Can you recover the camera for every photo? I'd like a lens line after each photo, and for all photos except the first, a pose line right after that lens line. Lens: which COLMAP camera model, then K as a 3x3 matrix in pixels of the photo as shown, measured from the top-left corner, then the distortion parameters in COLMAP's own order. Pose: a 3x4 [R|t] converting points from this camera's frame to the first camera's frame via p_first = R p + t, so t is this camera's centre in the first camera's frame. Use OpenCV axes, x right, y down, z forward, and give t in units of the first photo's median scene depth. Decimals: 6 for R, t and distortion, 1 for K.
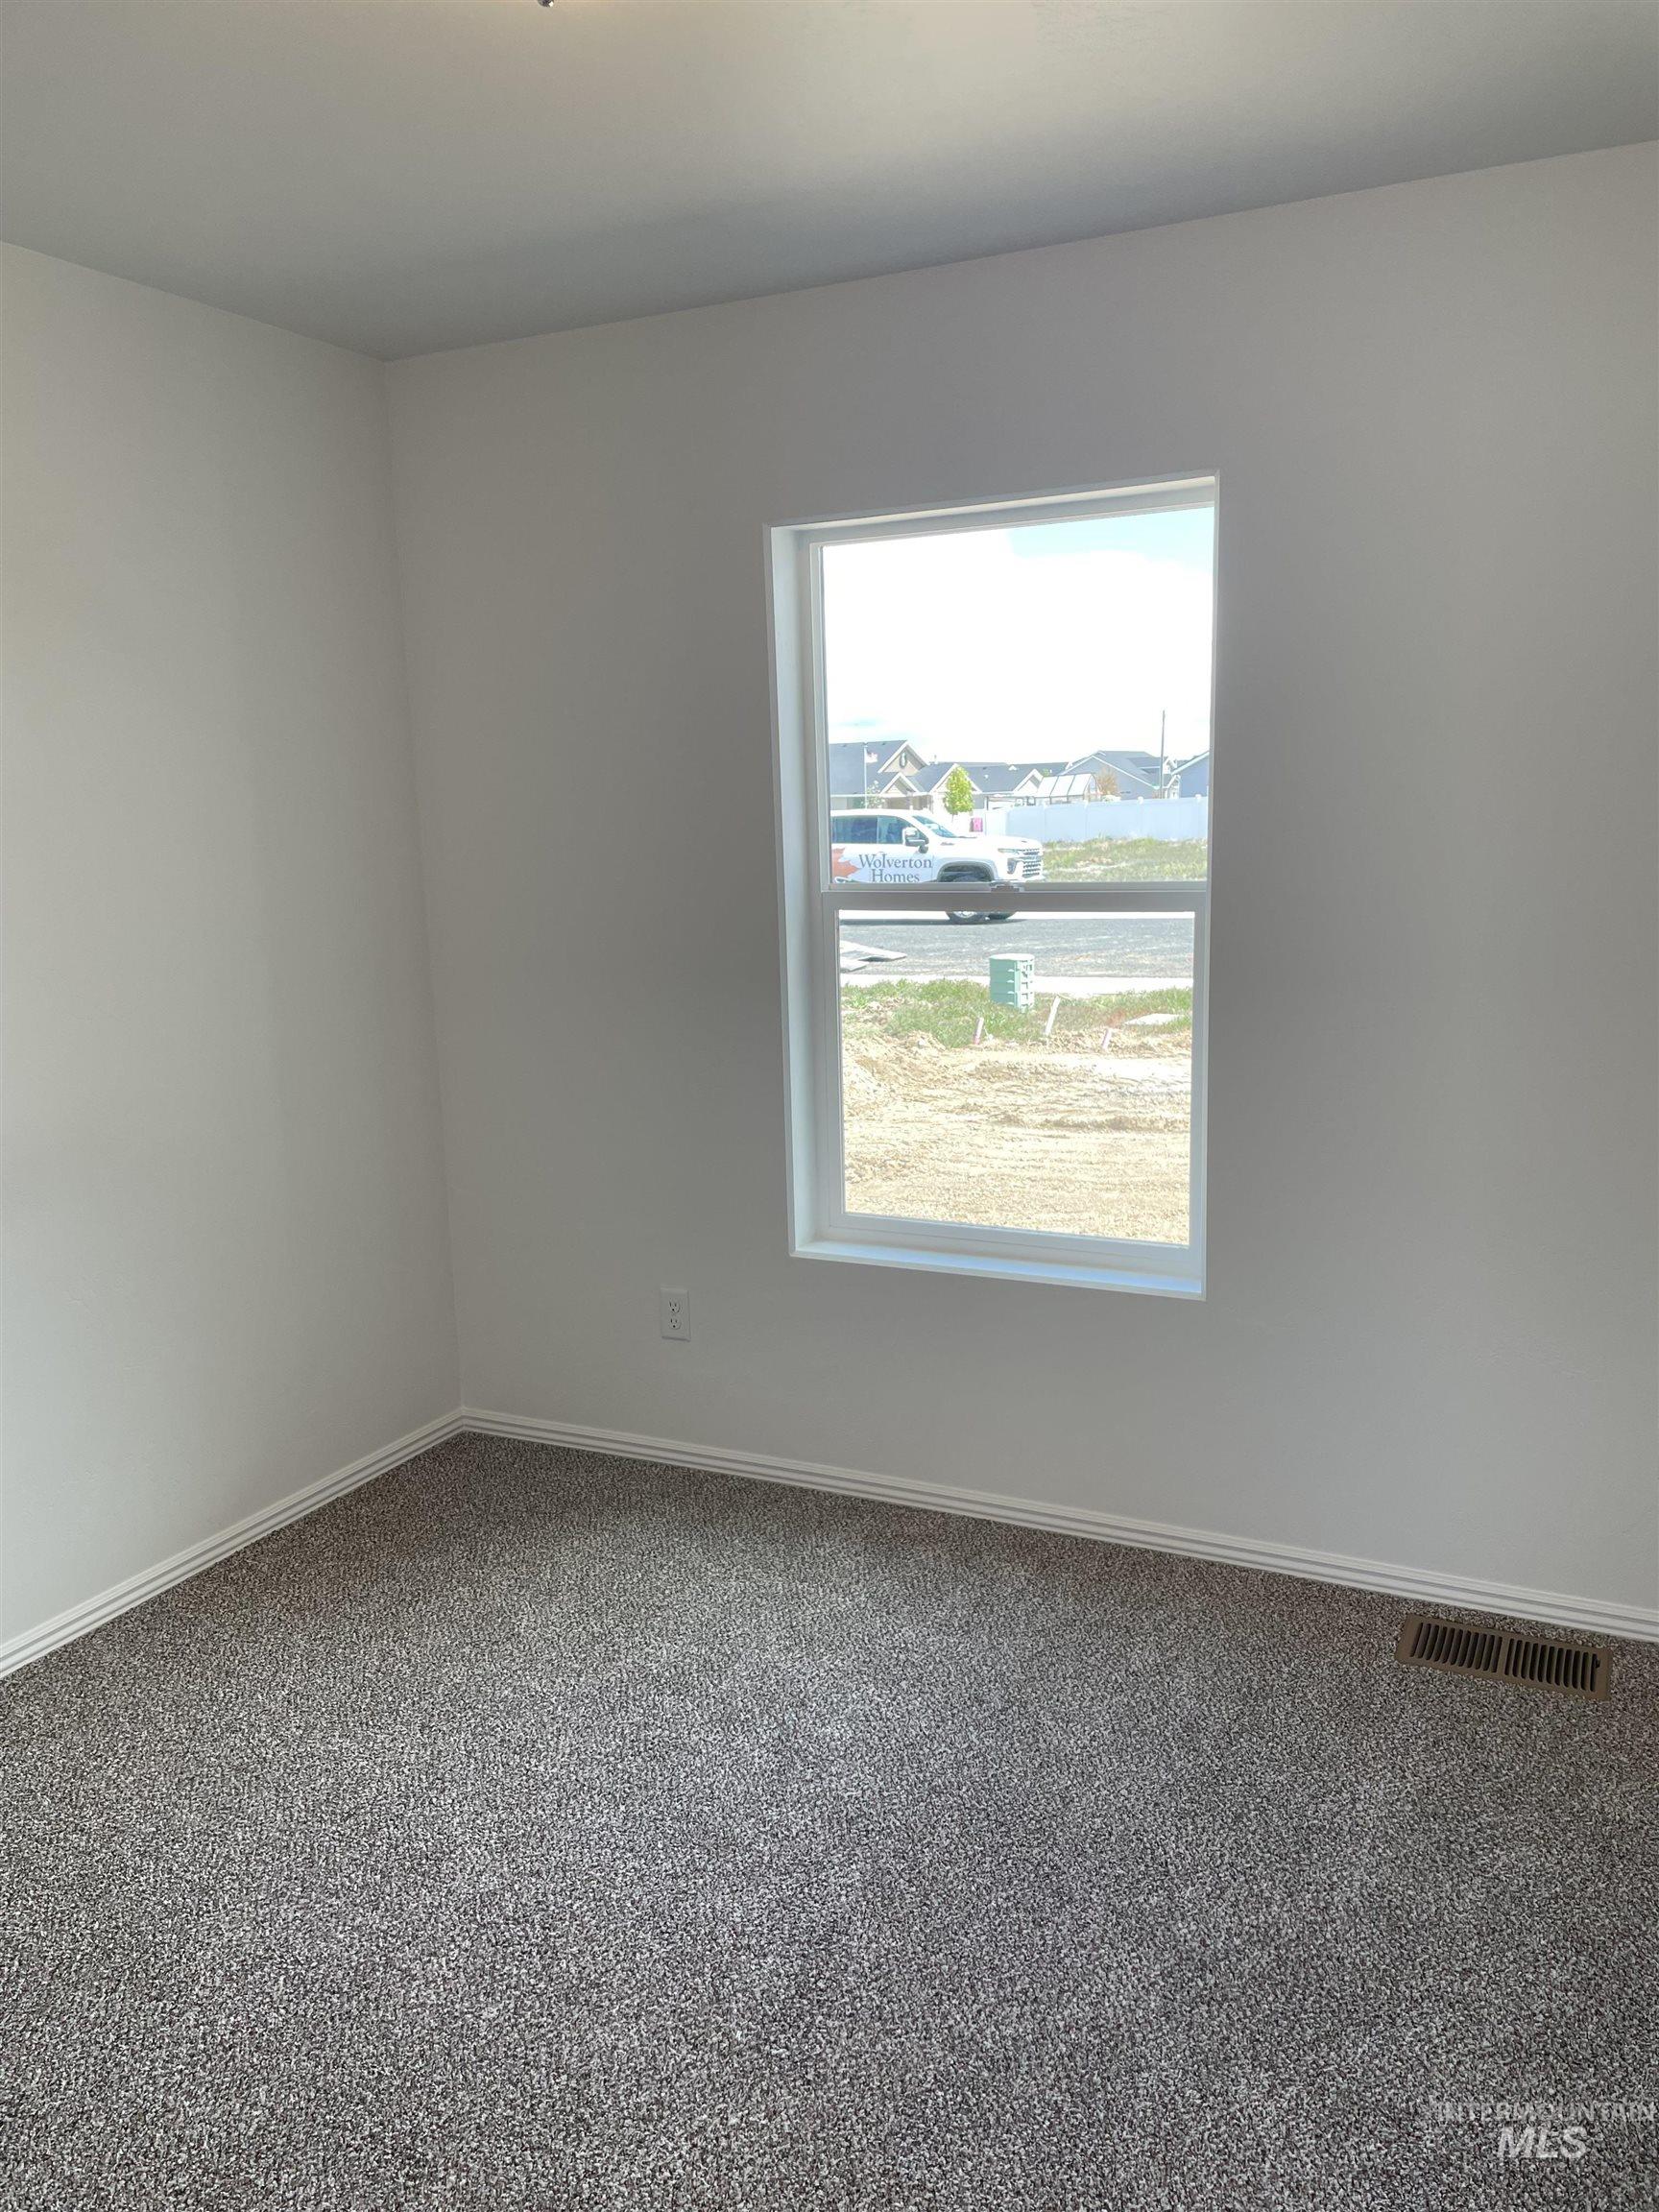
lens RADIAL K [[1678.9, 0, 824.1], [0, 1678.9, 1133.4], [0, 0, 1]] dist [0.093838, -0.127677]
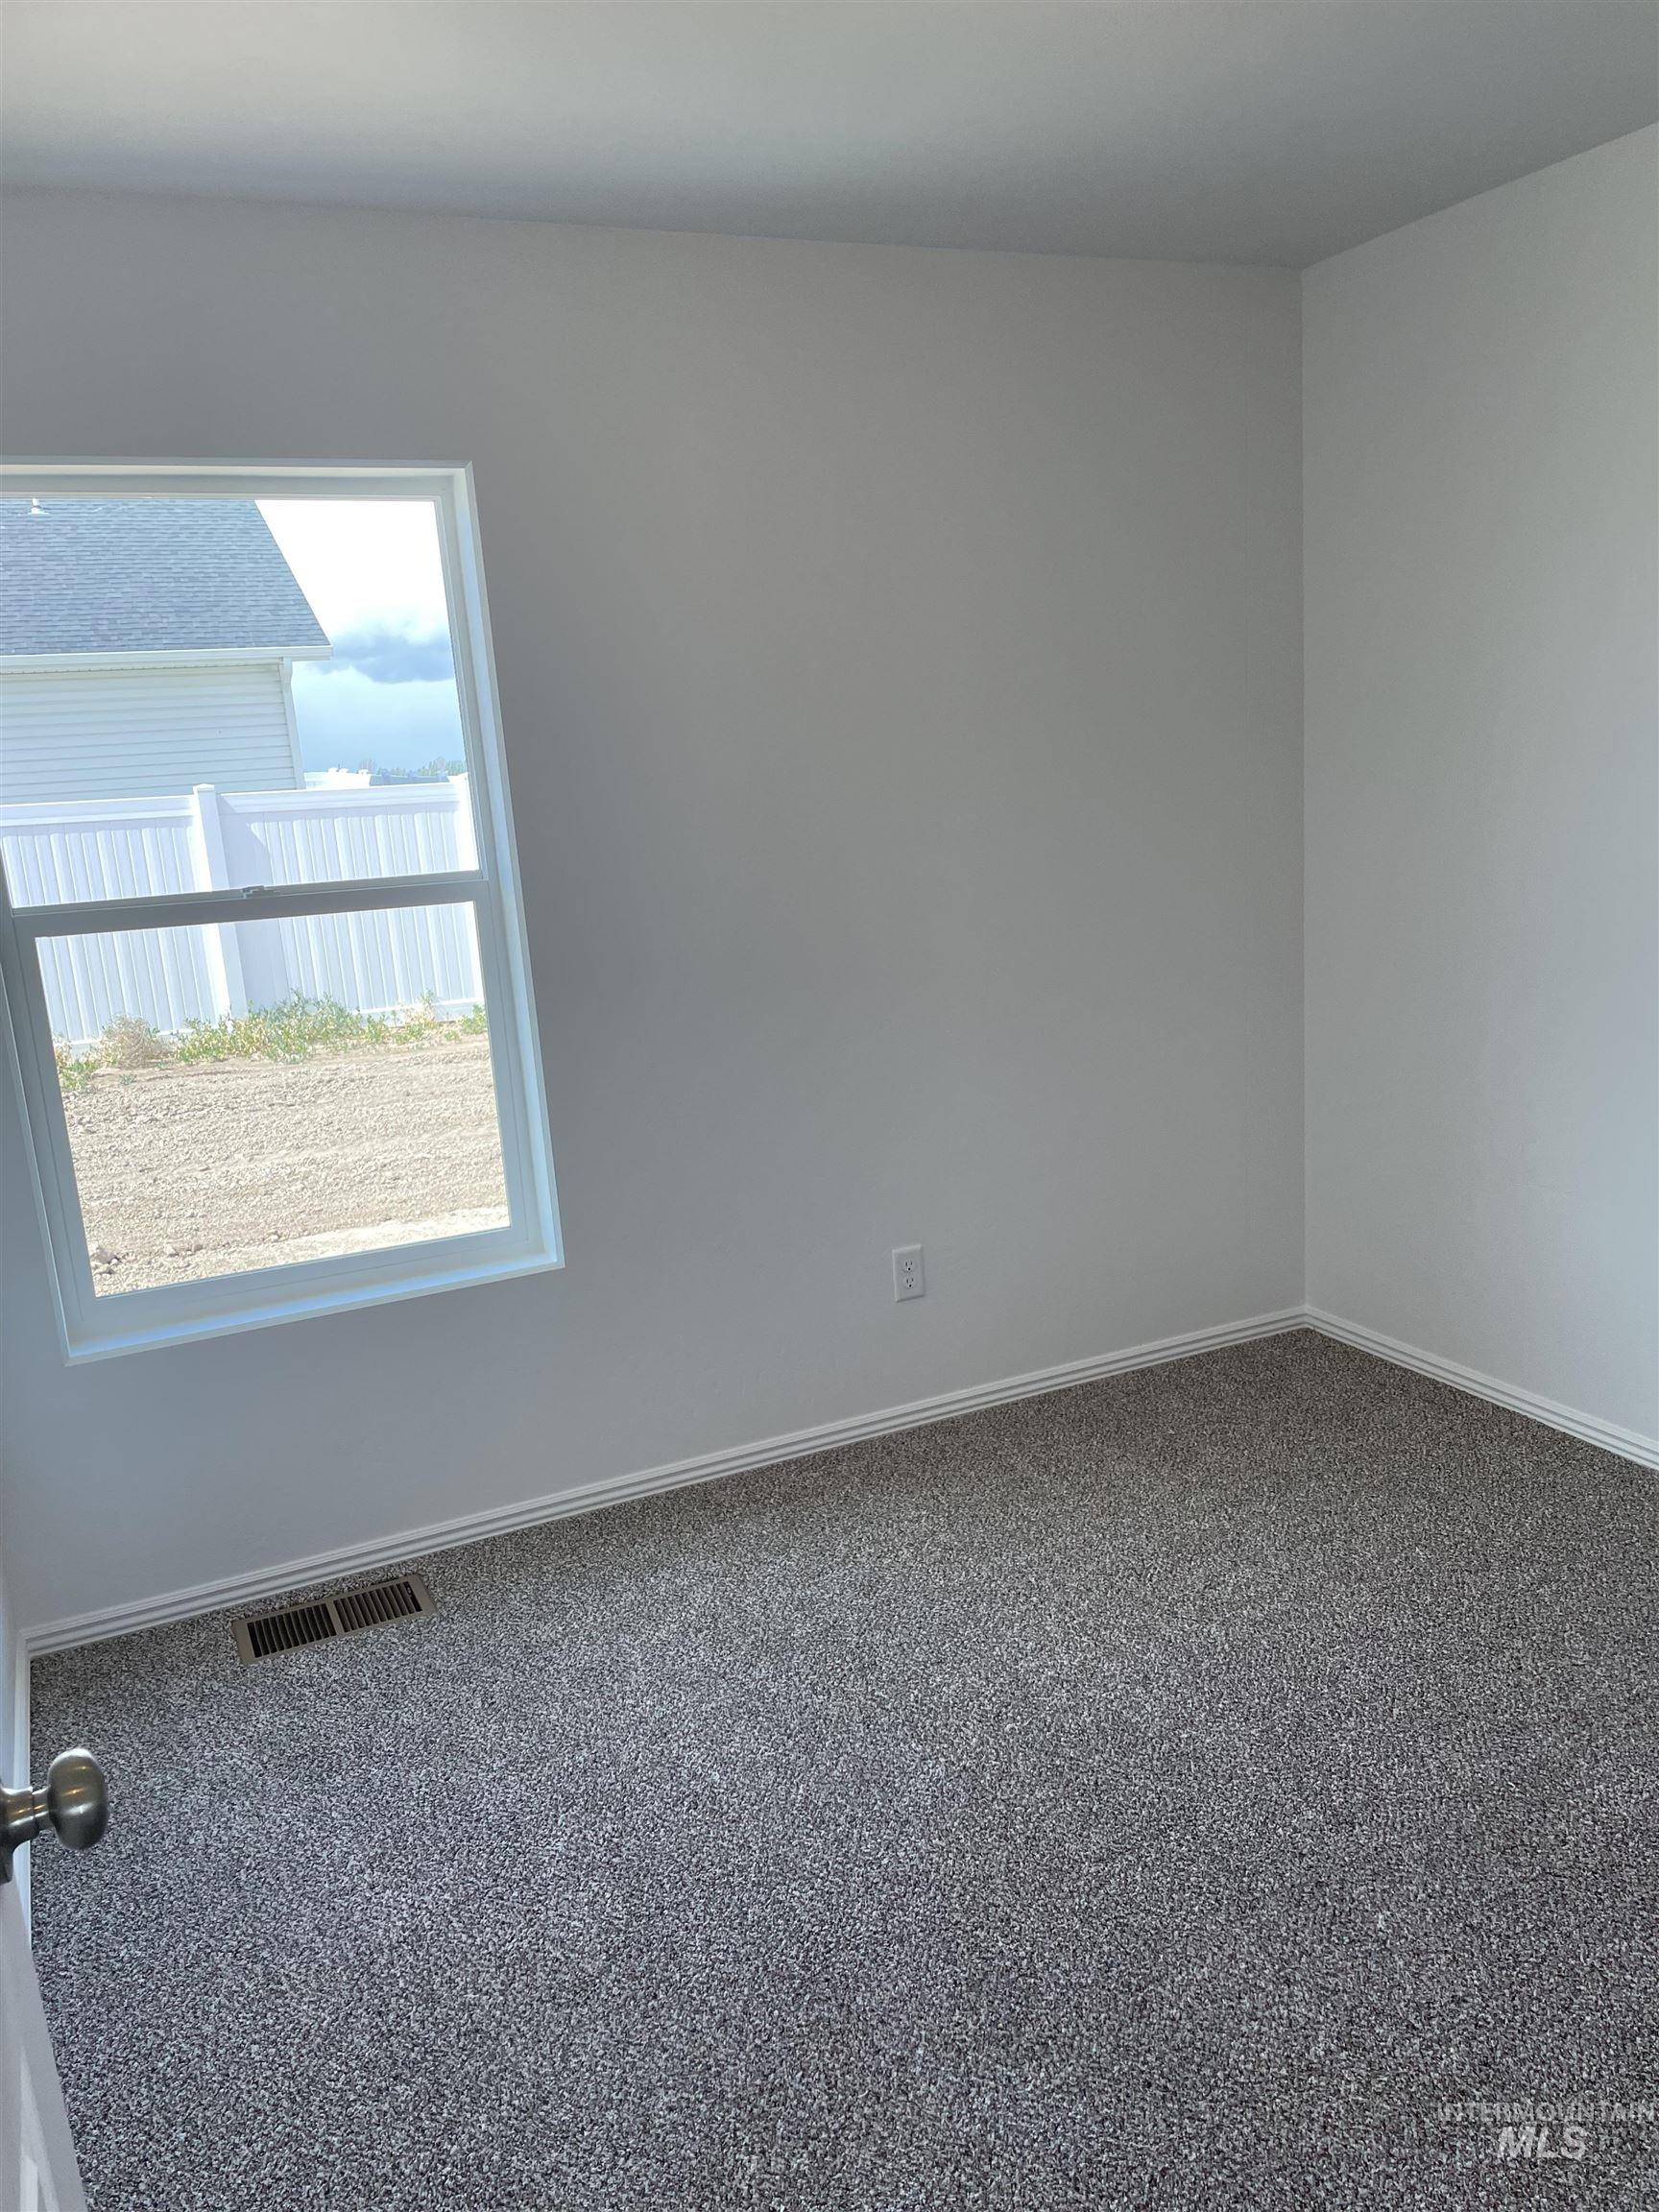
lens RADIAL K [[1678.9, 0, 824.1], [0, 1678.9, 1133.4], [0, 0, 1]] dist [0.093838, -0.127677]
pose [[0.583633, -0.185185, 0.790619, -0.480813], [0.194923, 0.977130, 0.084979, -0.038738], [-0.788275, 0.104514, 0.606382, 0.223416]]
